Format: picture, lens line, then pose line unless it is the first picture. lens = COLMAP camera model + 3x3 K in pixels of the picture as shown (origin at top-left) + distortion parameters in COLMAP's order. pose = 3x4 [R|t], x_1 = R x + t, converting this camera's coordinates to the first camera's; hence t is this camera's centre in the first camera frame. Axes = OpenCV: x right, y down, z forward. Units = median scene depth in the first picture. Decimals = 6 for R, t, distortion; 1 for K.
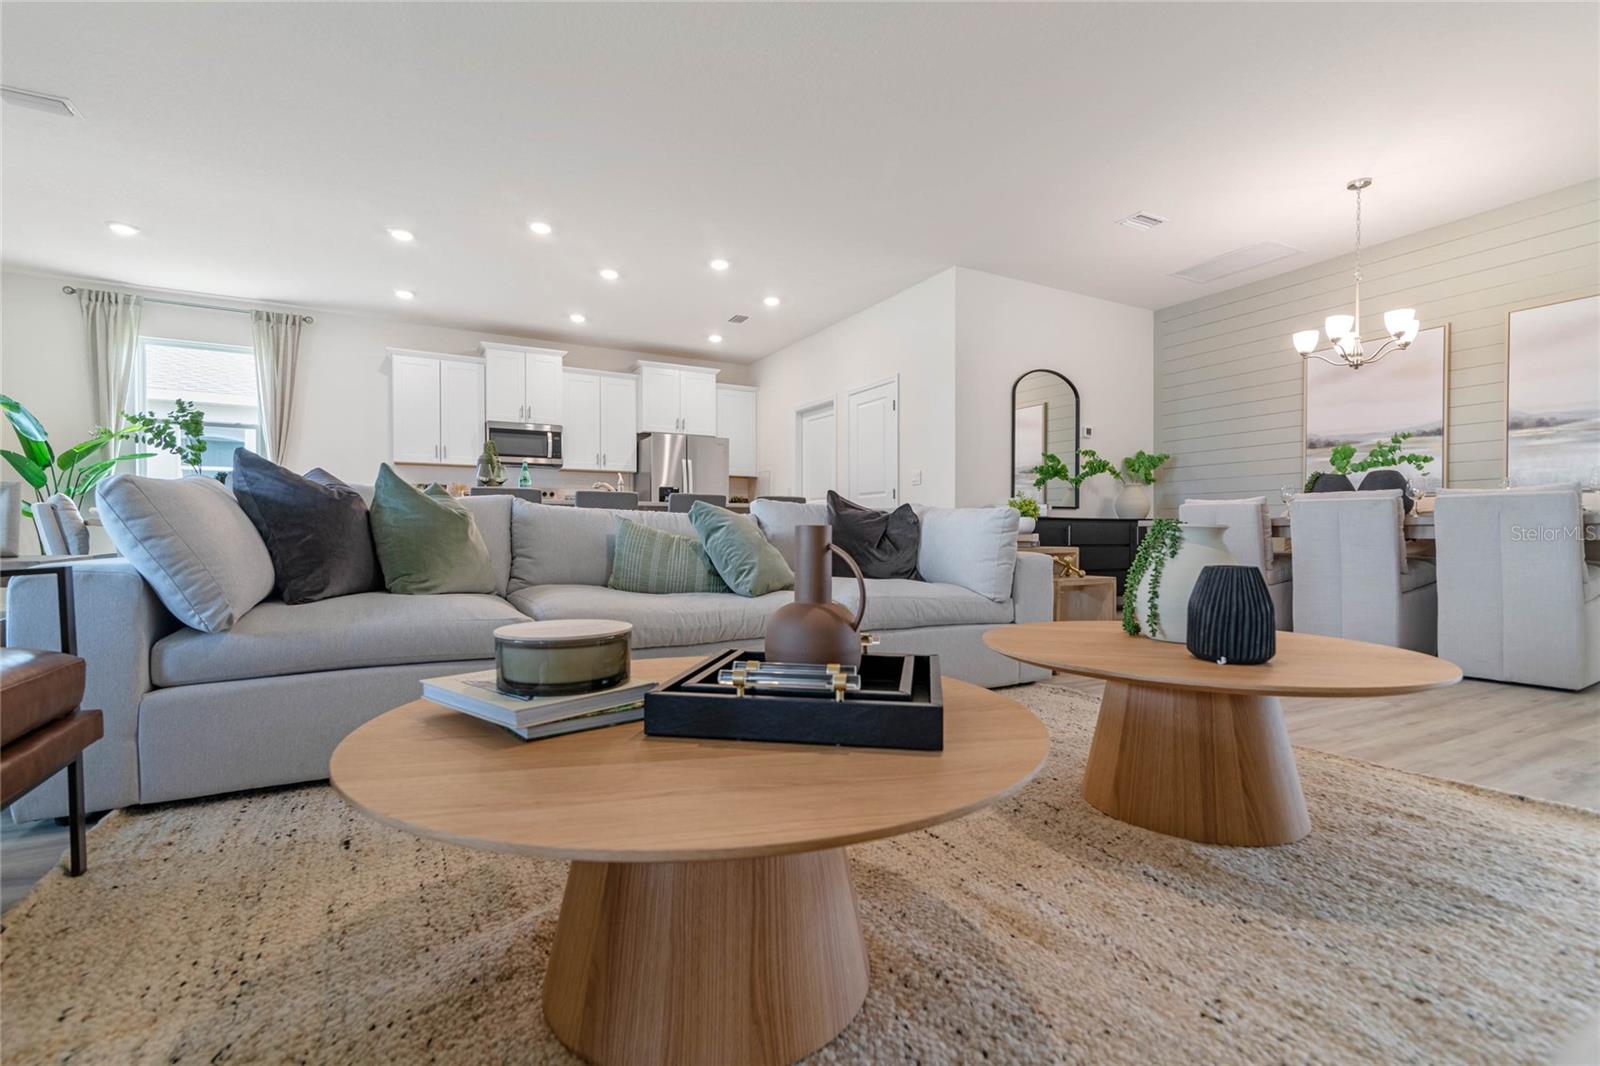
lens RADIAL K [[720.5, 0, 799.1], [0, 720.5, 537.2], [0, 0, 1]] dist [0.013217, -0.001265]
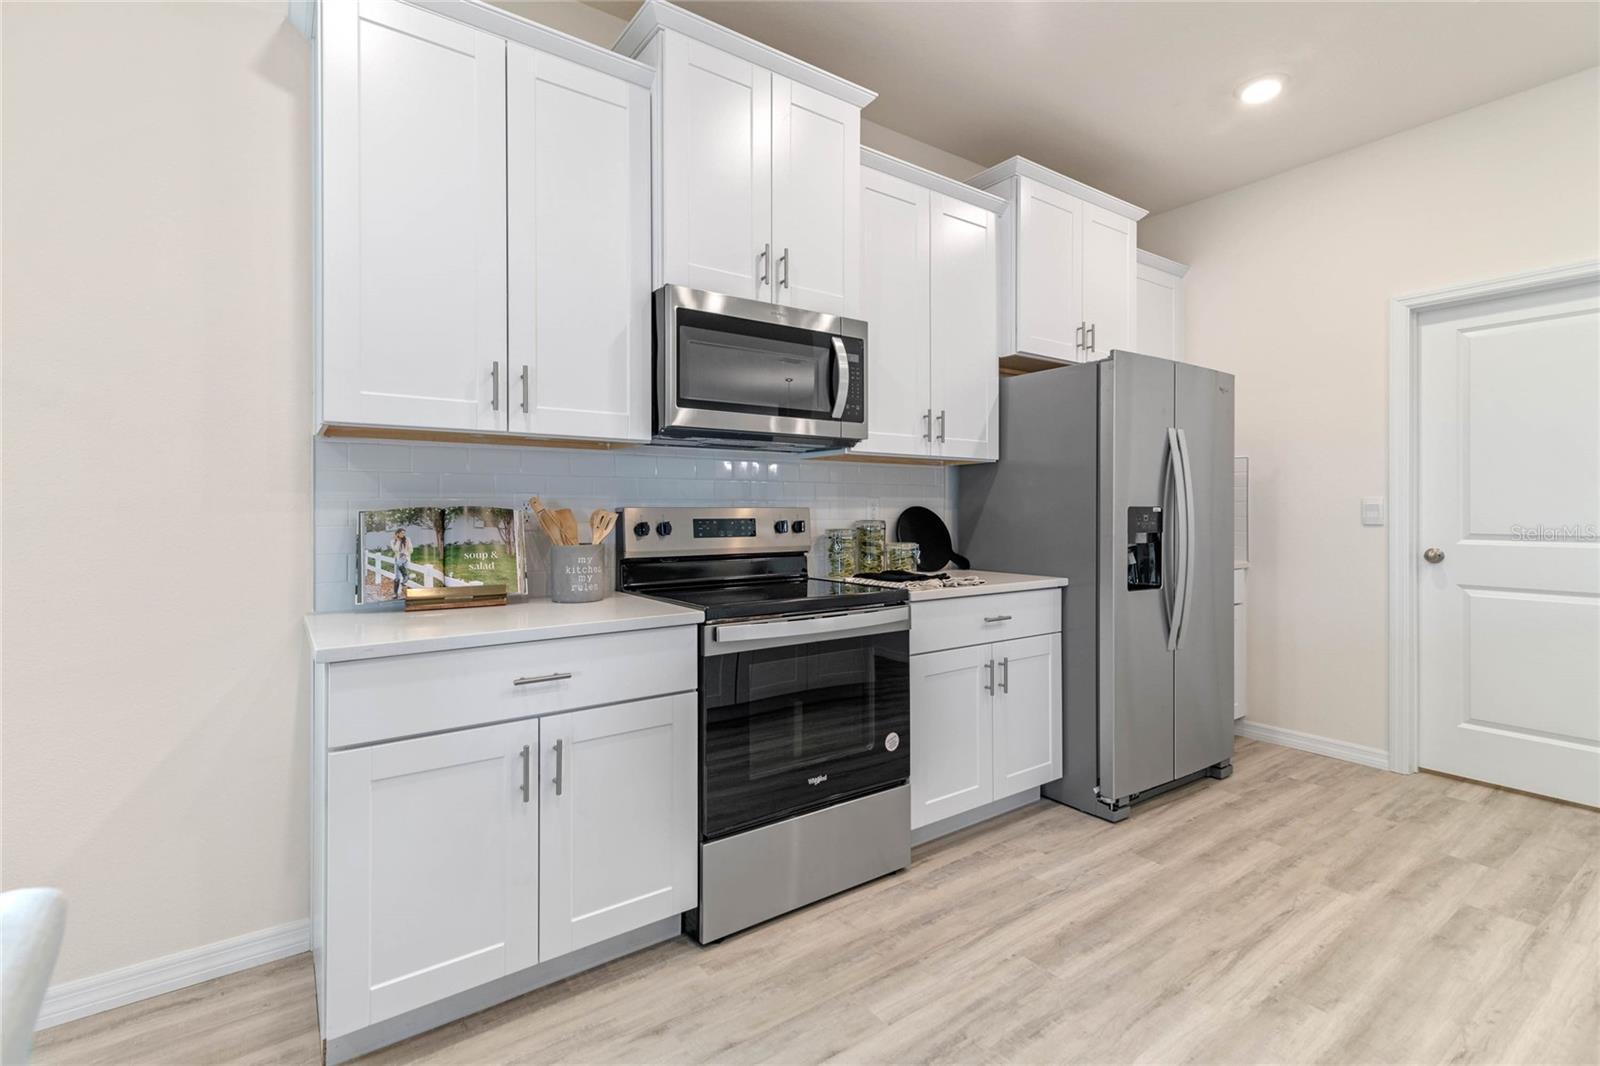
lens RADIAL K [[734.4, 0, 795.0], [0, 734.4, 508.6], [0, 0, 1]] dist [0.012721, -0.000257]
pose [[0.993083, -0.001560, 0.117401, -0.499856], [0.002437, 0.999970, -0.007329, -0.084977], [-0.117386, 0.007564, 0.993058, 0.849952]]
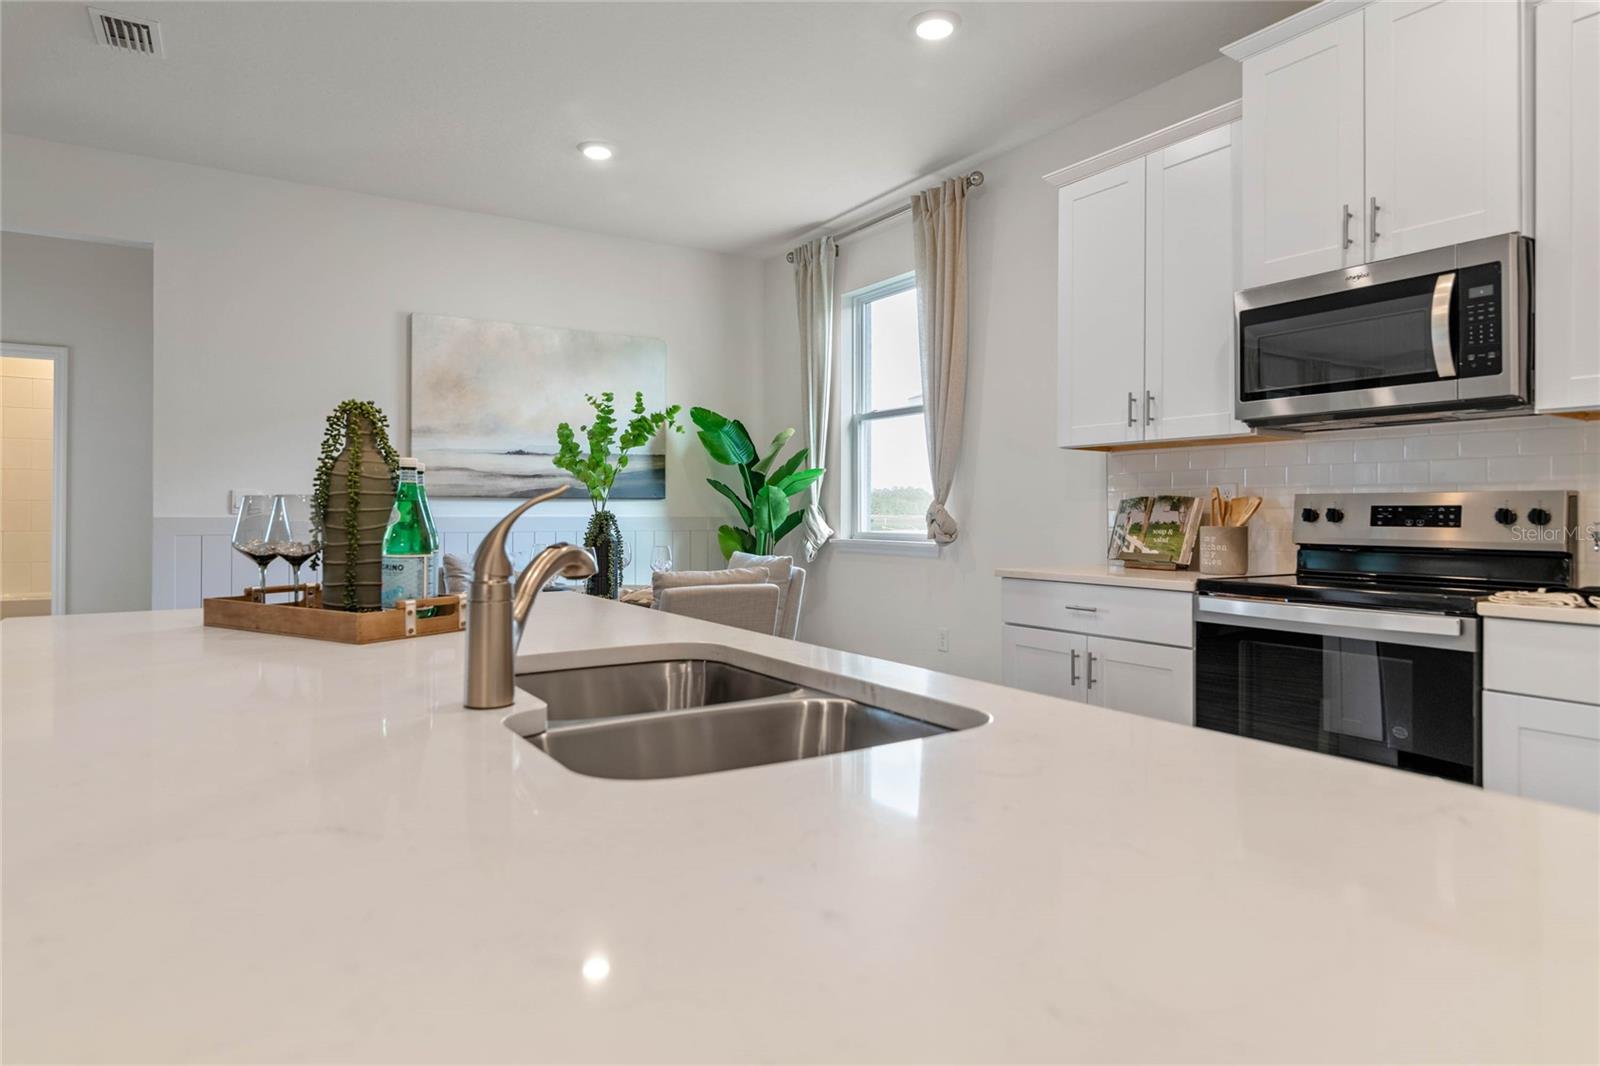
lens RADIAL K [[932.5, 0, 793.8], [0, 932.5, 505.9], [0, 0, 1]] dist [0.002868, 0.000847]
pose [[0.066464, -0.007545, -0.997760, -0.048823], [-0.008337, 0.999932, -0.008116, -0.075811], [0.997754, 0.008858, 0.066397, 0.936908]]
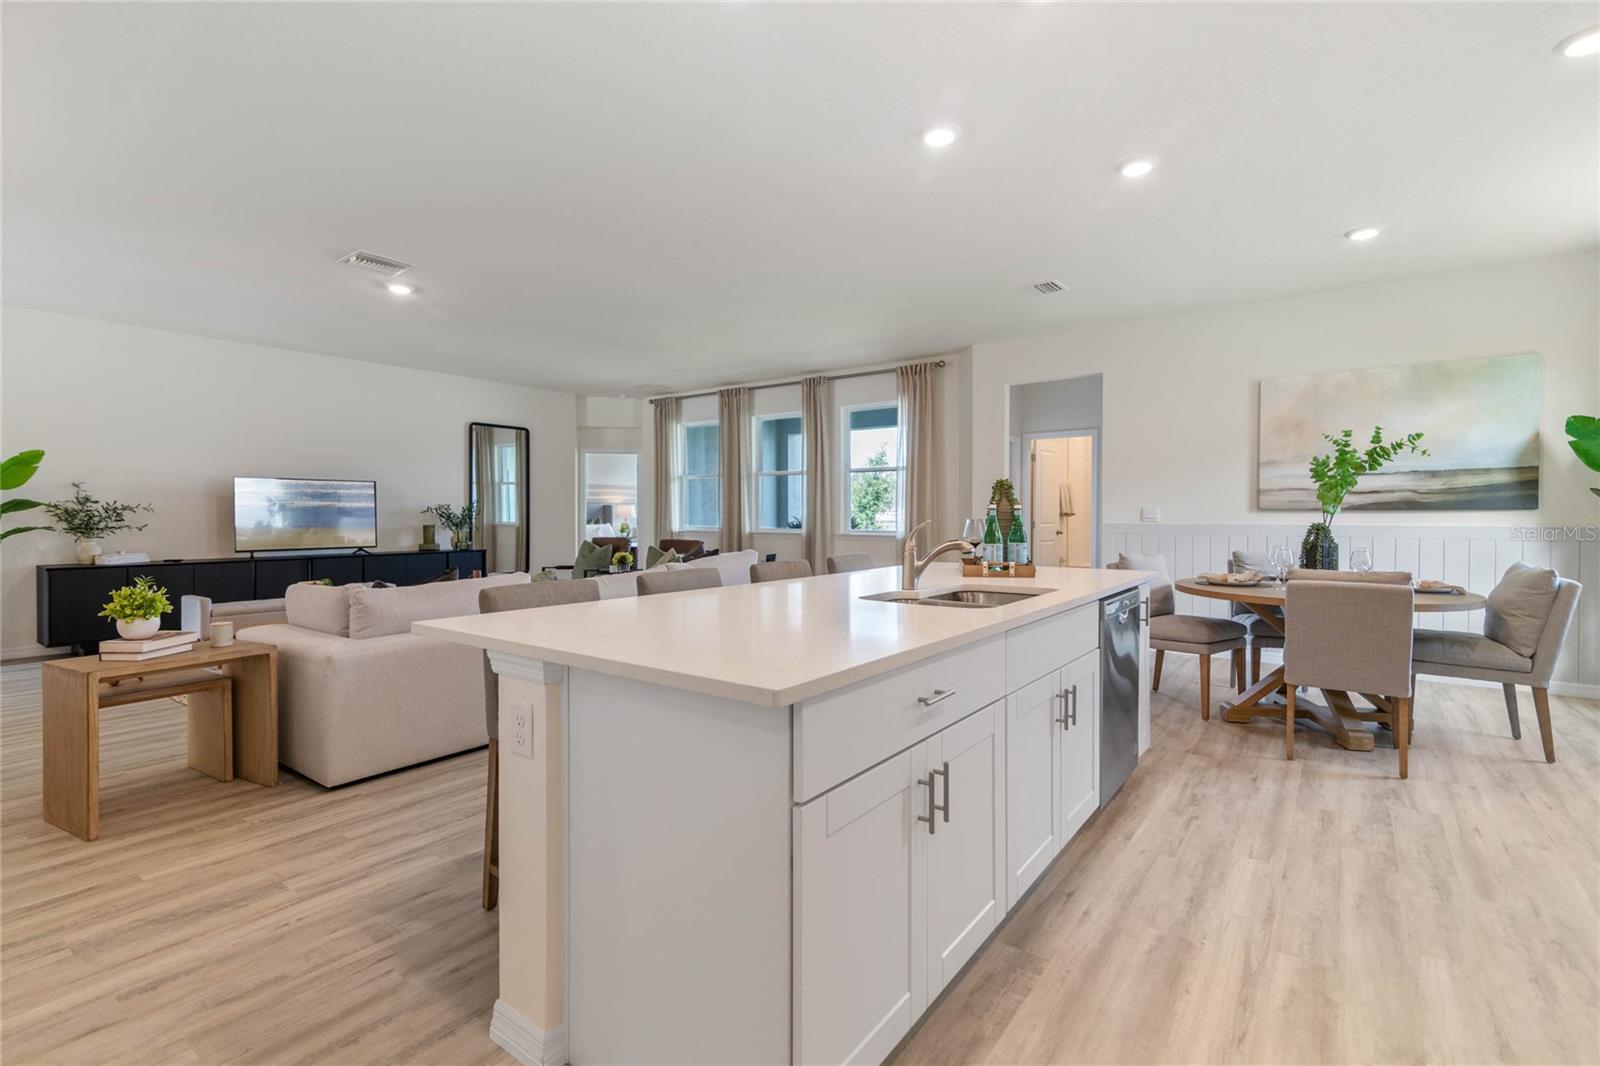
lens RADIAL K [[727.1, 0, 799.0], [0, 727.1, 520.9], [0, 0, 1]] dist [0.014590, -0.001097]
pose [[-0.910965, 0.003371, -0.412470, 0.012493], [-0.003633, 0.999862, 0.016196, -0.086958], [0.412468, 0.016252, -0.910827, 1.253919]]
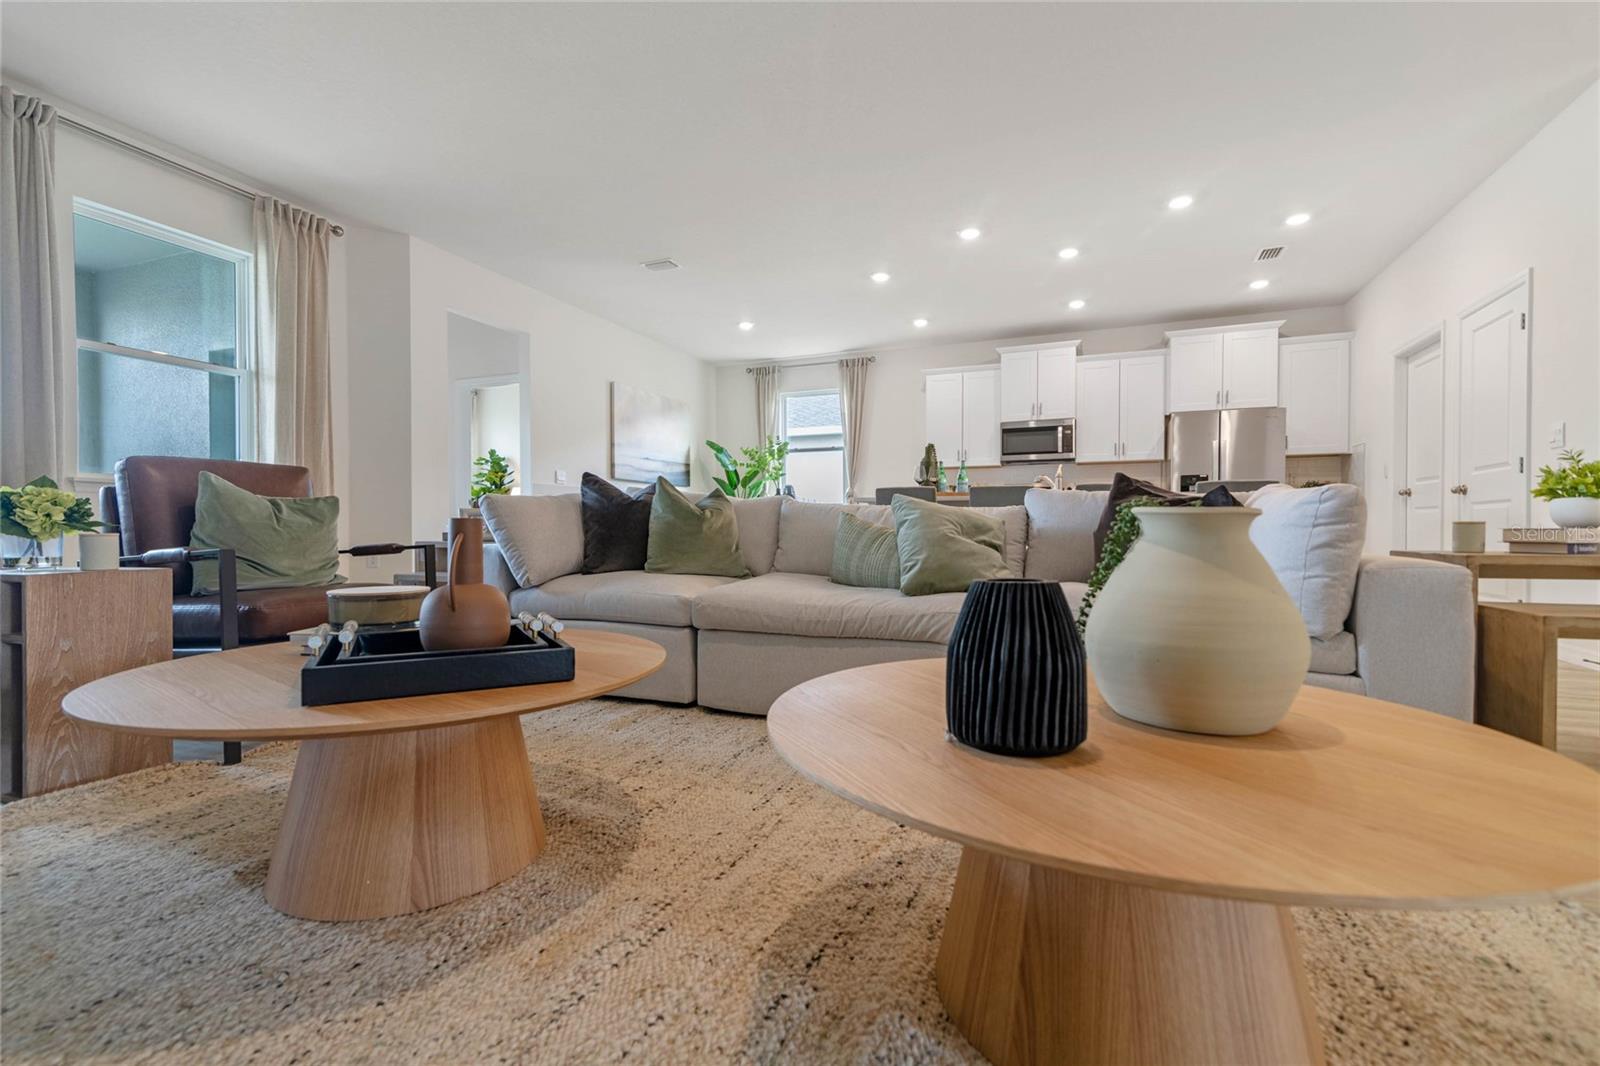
lens RADIAL K [[720.5, 0, 799.1], [0, 720.5, 537.2], [0, 0, 1]] dist [0.013217, -0.001265]
pose [[0.629938, 0.008032, -0.776604, 0.241607], [-0.004230, 0.999967, 0.006911, 0.000353], [0.776634, -0.001068, 0.629951, 0.129579]]
